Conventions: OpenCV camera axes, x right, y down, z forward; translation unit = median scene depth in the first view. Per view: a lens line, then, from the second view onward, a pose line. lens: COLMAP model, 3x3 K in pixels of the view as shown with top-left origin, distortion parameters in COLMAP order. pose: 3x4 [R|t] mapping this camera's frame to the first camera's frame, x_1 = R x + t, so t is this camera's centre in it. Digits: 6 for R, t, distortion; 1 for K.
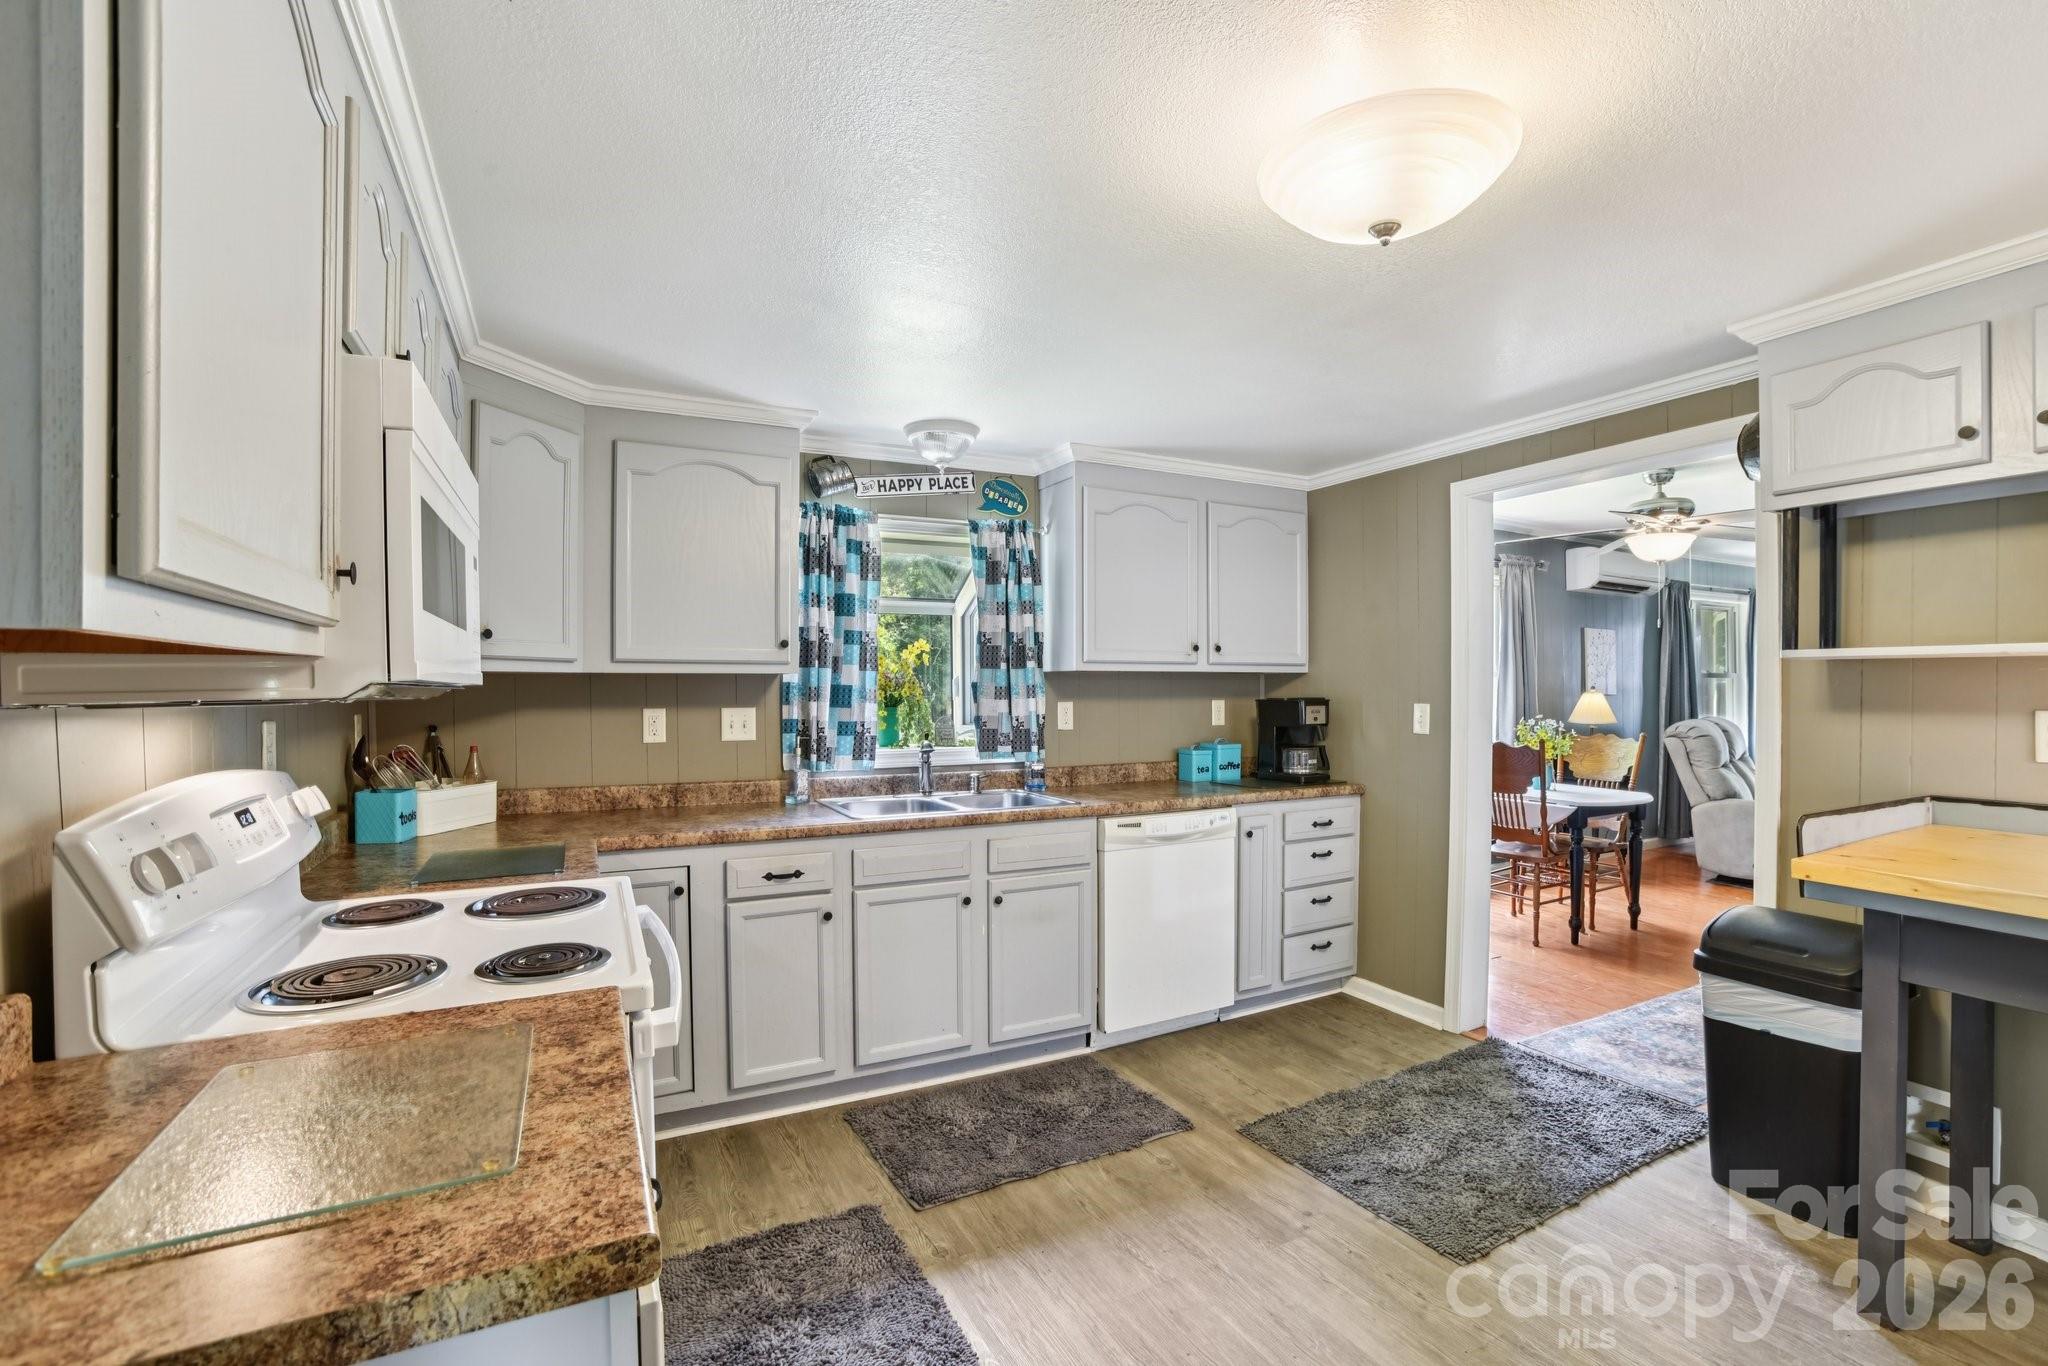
lens RADIAL K [[894.1, 0, 1022.6], [0, 894.1, 682.6], [0, 0, 1]] dist [-0.058805, 0.015777]
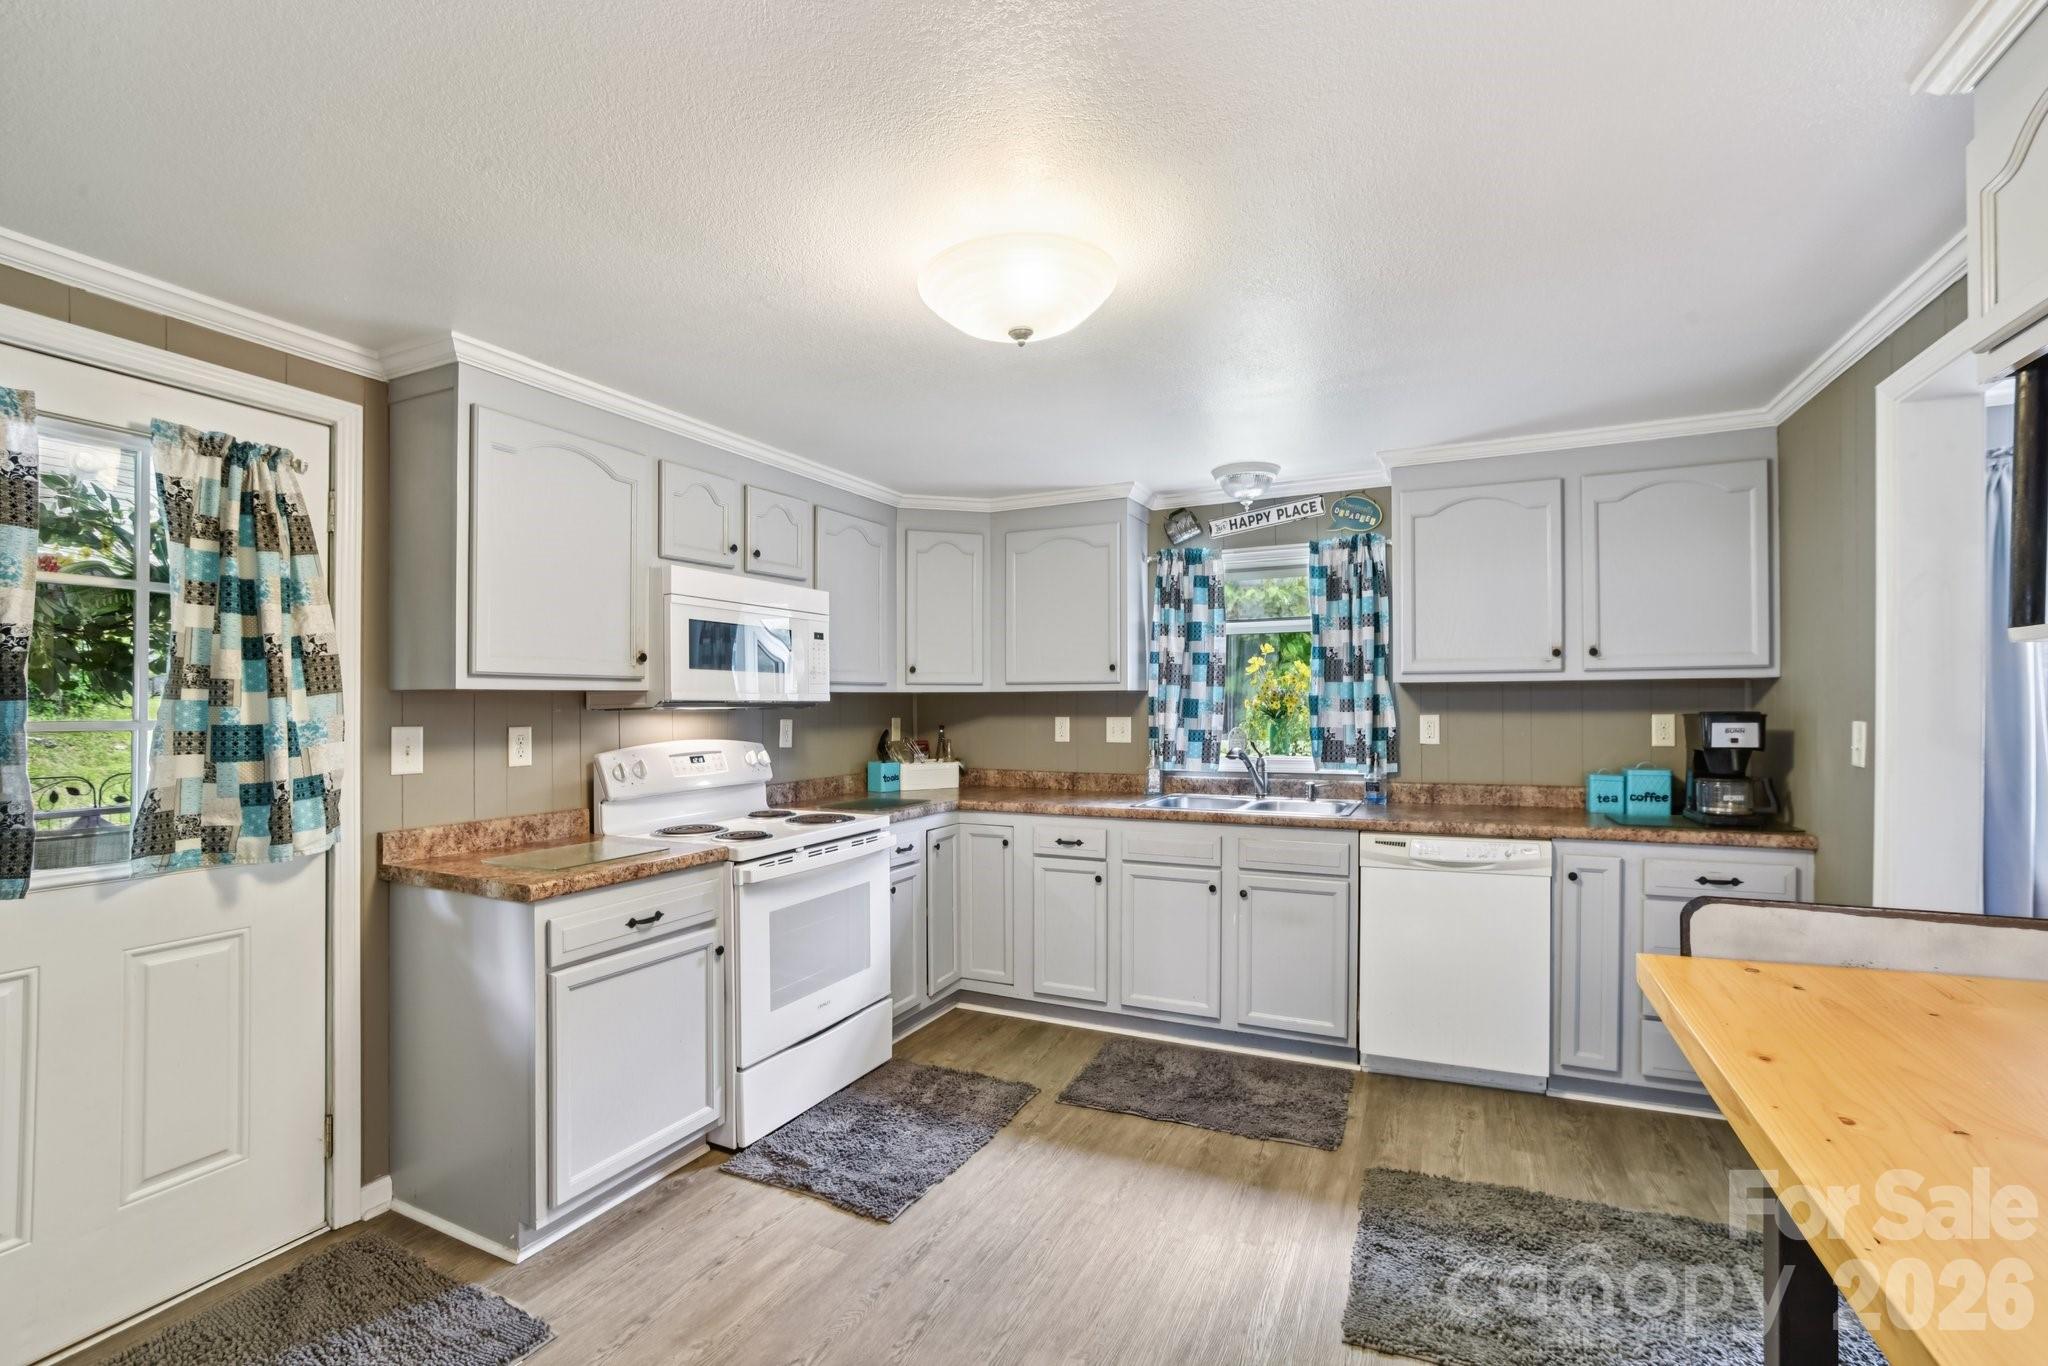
lens RADIAL K [[894.1, 0, 1026.8], [0, 894.1, 664.6], [0, 0, 1]] dist [-0.058805, 0.015777]
pose [[0.610488, -0.034958, -0.791253, 0.615646], [0.008067, 0.999248, -0.037924, 0.000280], [0.791984, 0.016769, 0.610311, 0.101164]]
